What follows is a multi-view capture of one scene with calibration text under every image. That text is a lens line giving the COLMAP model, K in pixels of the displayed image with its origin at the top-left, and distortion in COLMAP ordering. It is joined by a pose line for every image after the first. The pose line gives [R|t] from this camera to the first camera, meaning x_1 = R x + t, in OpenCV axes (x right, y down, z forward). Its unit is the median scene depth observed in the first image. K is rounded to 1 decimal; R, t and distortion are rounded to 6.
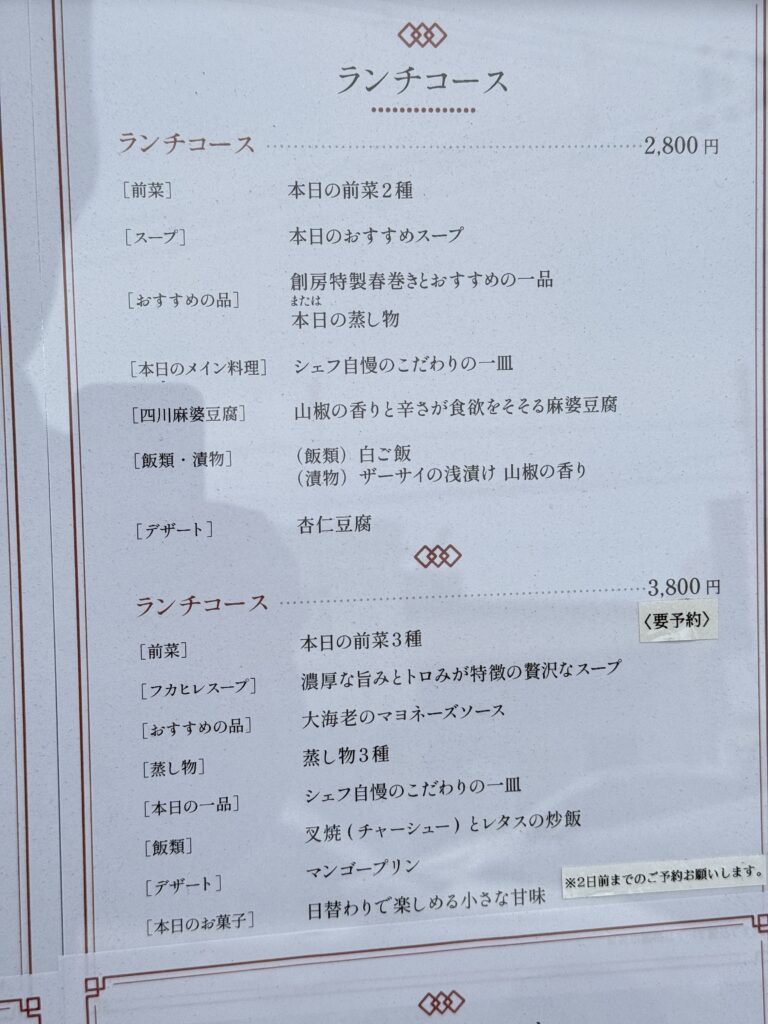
lens RADIAL K [[1512.3, 0, 413.8], [0, 1512.3, 511.7], [0, 0, 1]] dist [0.124183, -0.009619]
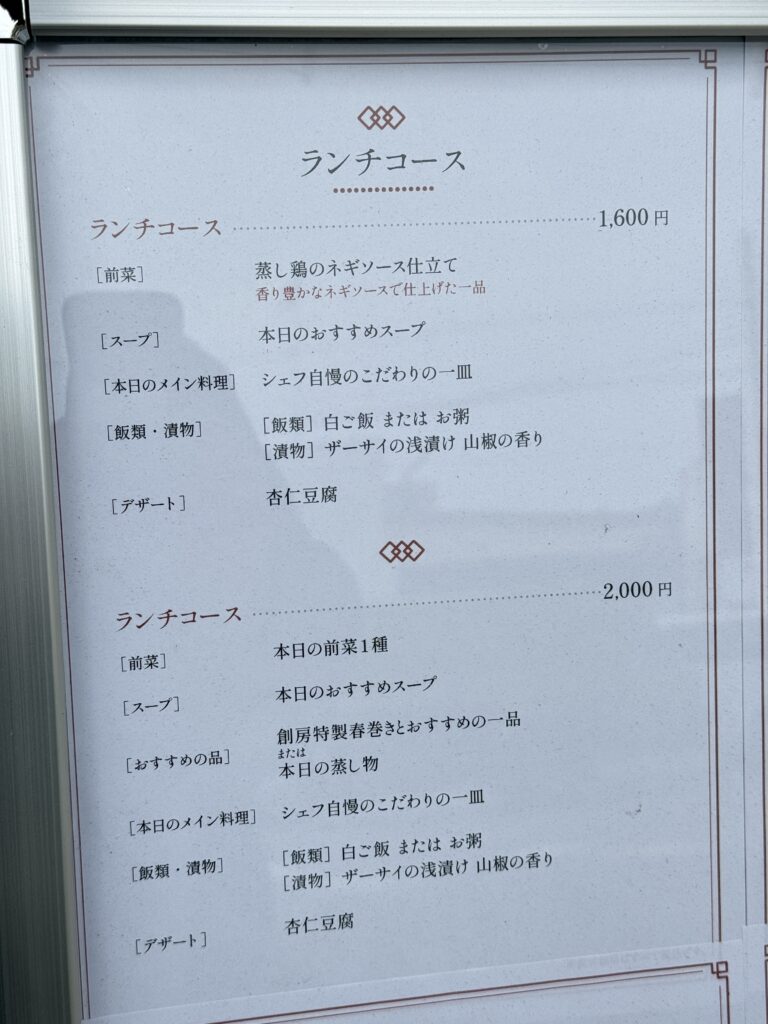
lens RADIAL K [[1453.8, 0, 384.0], [0, 1453.8, 512.0], [0, 0, 1]] dist [0.141853, -0.019140]
pose [[0.999856, -0.016213, 0.005041, -0.002314], [0.015857, 0.997820, 0.064058, -0.109006], [-0.006069, -0.063969, 0.997933, -0.006951]]
